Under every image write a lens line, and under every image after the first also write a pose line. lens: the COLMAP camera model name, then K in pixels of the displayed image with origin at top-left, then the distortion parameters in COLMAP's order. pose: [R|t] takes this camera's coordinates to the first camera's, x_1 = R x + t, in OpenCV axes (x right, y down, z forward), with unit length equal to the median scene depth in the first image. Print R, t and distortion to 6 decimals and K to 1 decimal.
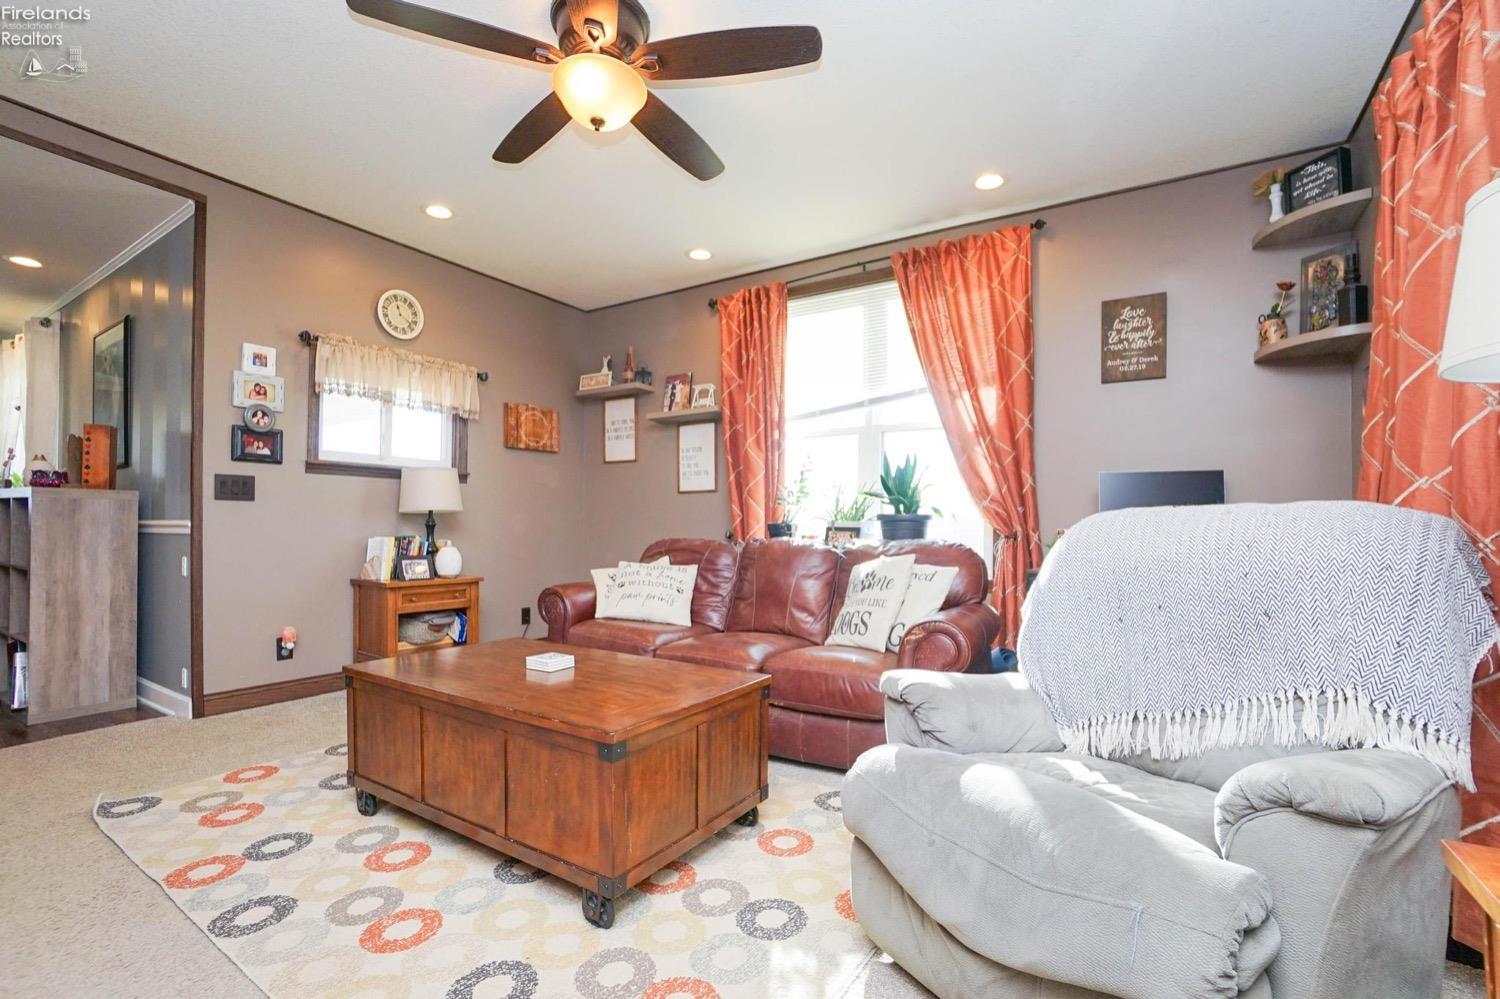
lens RADIAL K [[691.0, 0, 752.8], [0, 691.0, 513.6], [0, 0, 1]] dist [-0.041587, 0.010941]
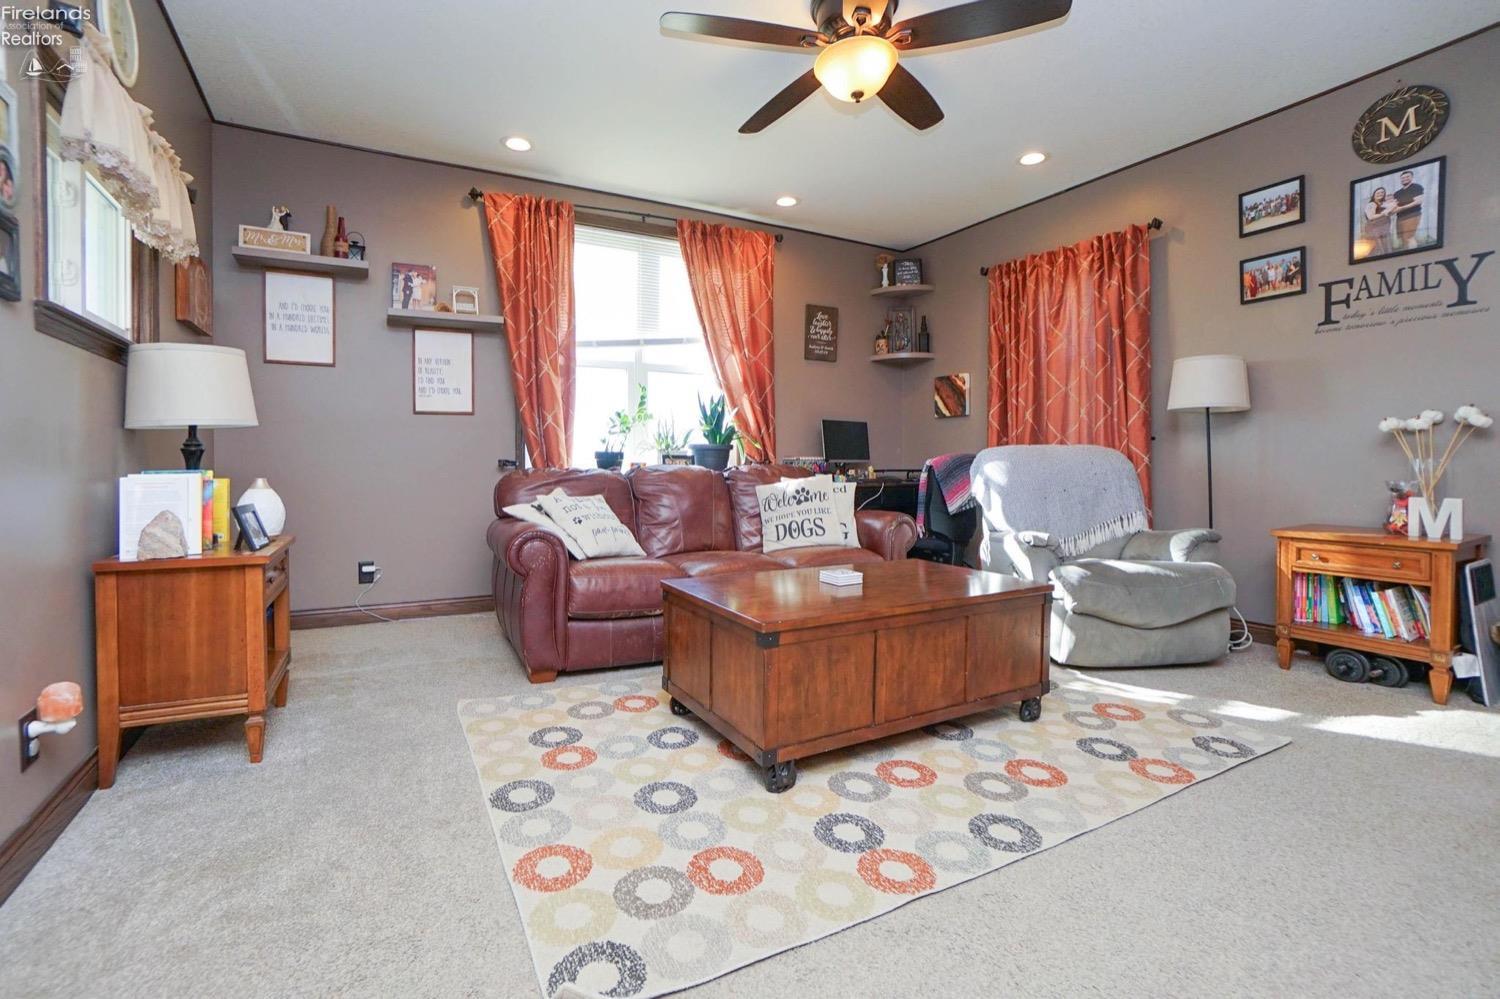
lens RADIAL K [[691.0, 0, 729.0], [0, 691.0, 459.1], [0, 0, 1]] dist [-0.041587, 0.010941]
pose [[0.466173, -0.008183, 0.884656, -0.910281], [-0.014513, 0.999752, 0.016896, 0.005964], [-0.884574, -0.020715, 0.465939, 0.440547]]
